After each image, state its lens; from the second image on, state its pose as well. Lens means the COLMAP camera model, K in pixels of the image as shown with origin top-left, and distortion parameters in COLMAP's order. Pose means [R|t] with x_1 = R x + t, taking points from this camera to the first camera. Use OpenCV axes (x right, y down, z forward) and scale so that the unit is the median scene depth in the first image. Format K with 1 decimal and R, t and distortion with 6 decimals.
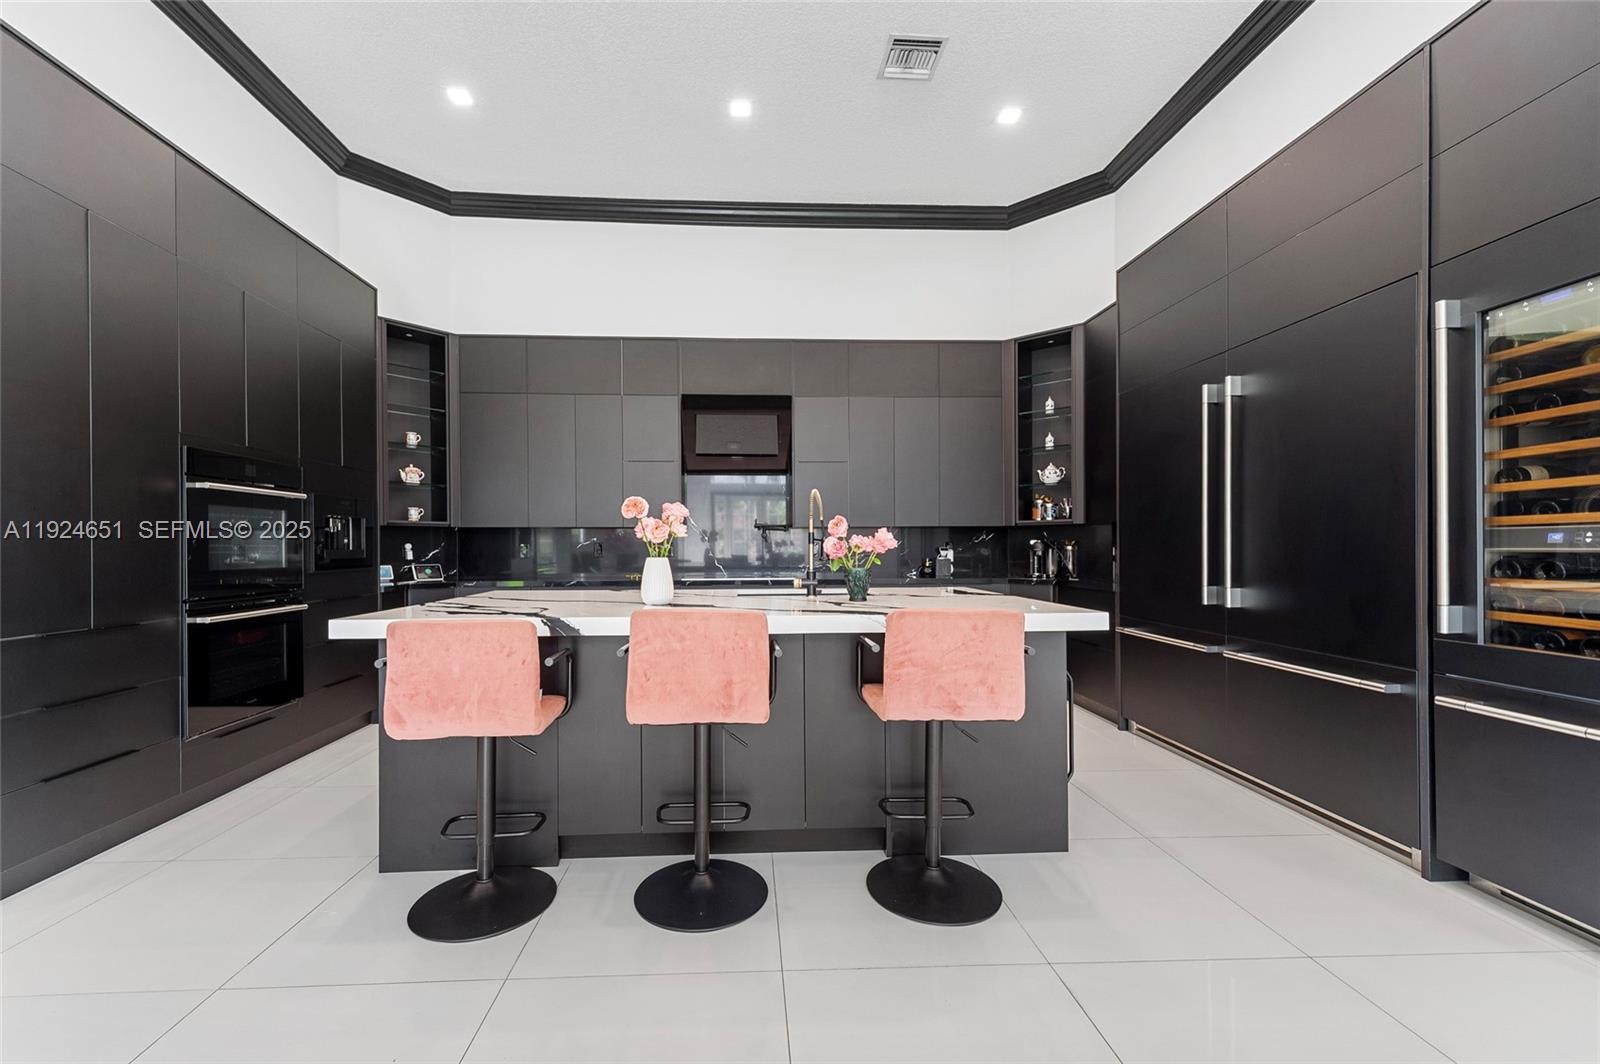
lens RADIAL K [[654.1, 0, 775.6], [0, 654.1, 537.5], [0, 0, 1]] dist [0.019402, -0.001632]
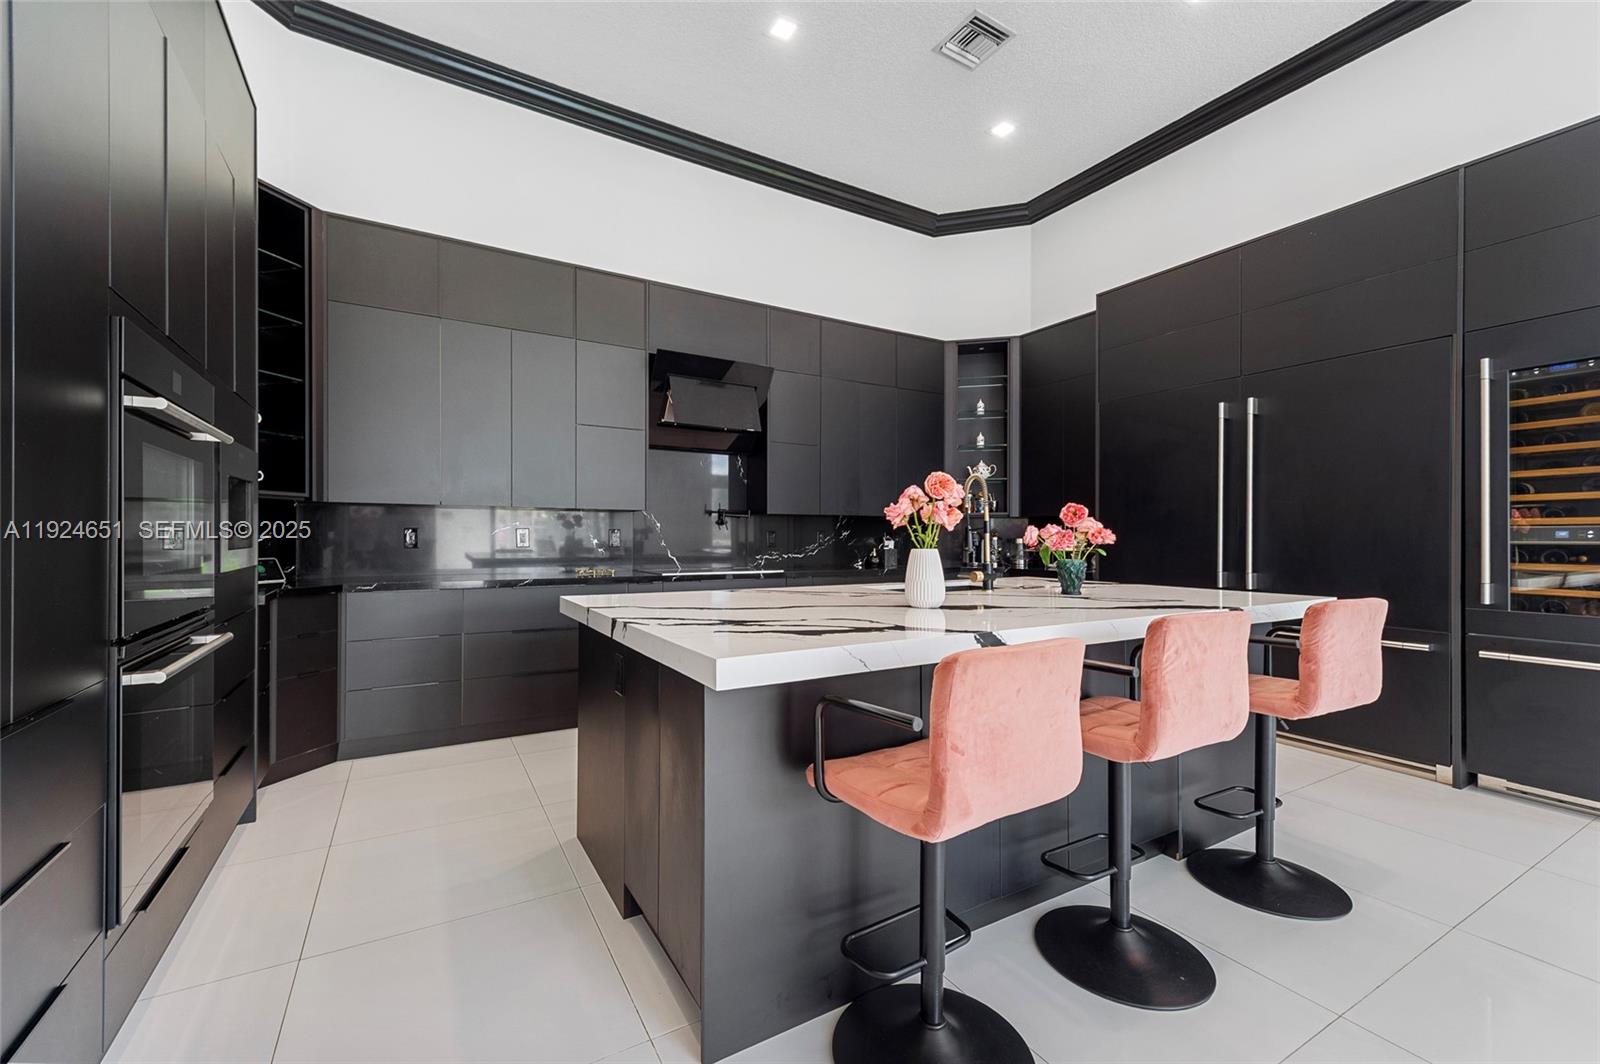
lens RADIAL K [[654.1, 0, 798.4], [0, 654.1, 526.3], [0, 0, 1]] dist [0.019402, -0.001632]
pose [[0.888682, 0.013628, 0.458321, -0.484992], [-0.013541, 0.999902, -0.003474, 0.005071], [-0.458324, -0.003119, 0.888780, 0.247233]]
